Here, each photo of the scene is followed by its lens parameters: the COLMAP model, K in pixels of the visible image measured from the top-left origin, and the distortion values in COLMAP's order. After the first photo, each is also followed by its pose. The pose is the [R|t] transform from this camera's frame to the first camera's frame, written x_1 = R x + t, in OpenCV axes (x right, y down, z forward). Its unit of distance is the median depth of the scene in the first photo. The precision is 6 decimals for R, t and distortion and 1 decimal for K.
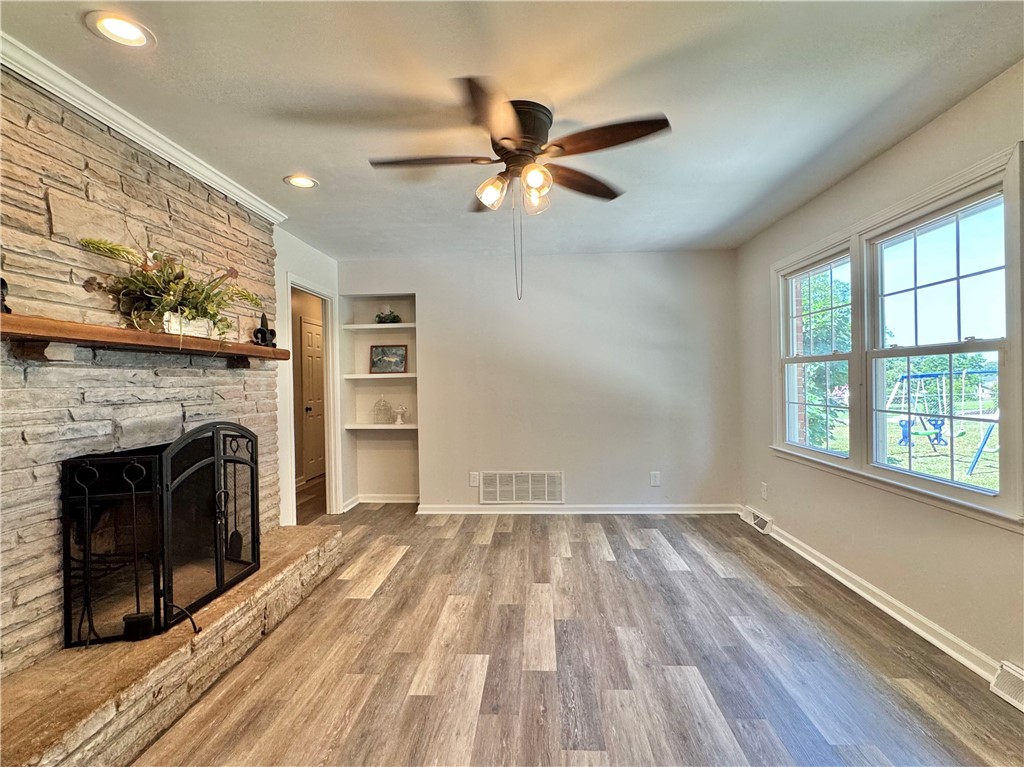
lens RADIAL K [[484.0, 0, 515.0], [0, 484.0, 382.7], [0, 0, 1]] dist [-0.000412, 0.000216]
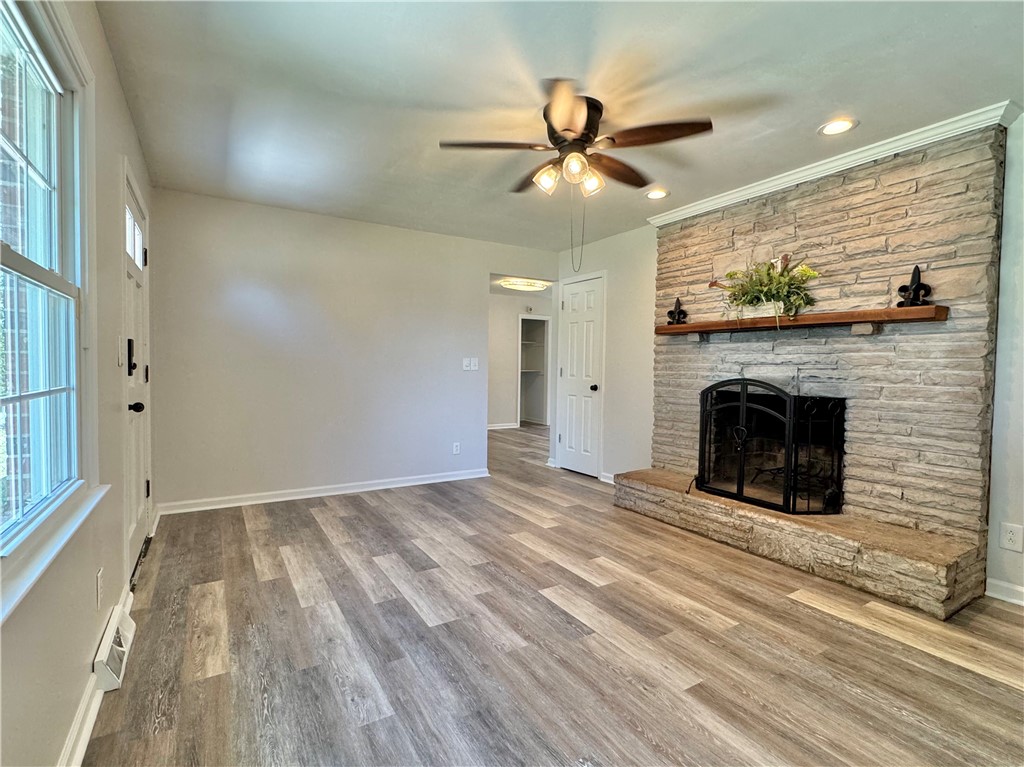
lens RADIAL K [[484.0, 0, 513.4], [0, 484.0, 381.7], [0, 0, 1]] dist [-0.000412, 0.000216]
pose [[-0.817055, 0.025969, -0.575974, 0.707840], [-0.001289, 0.998900, 0.046867, 0.024626], [0.576558, 0.039035, -0.816123, 1.685141]]
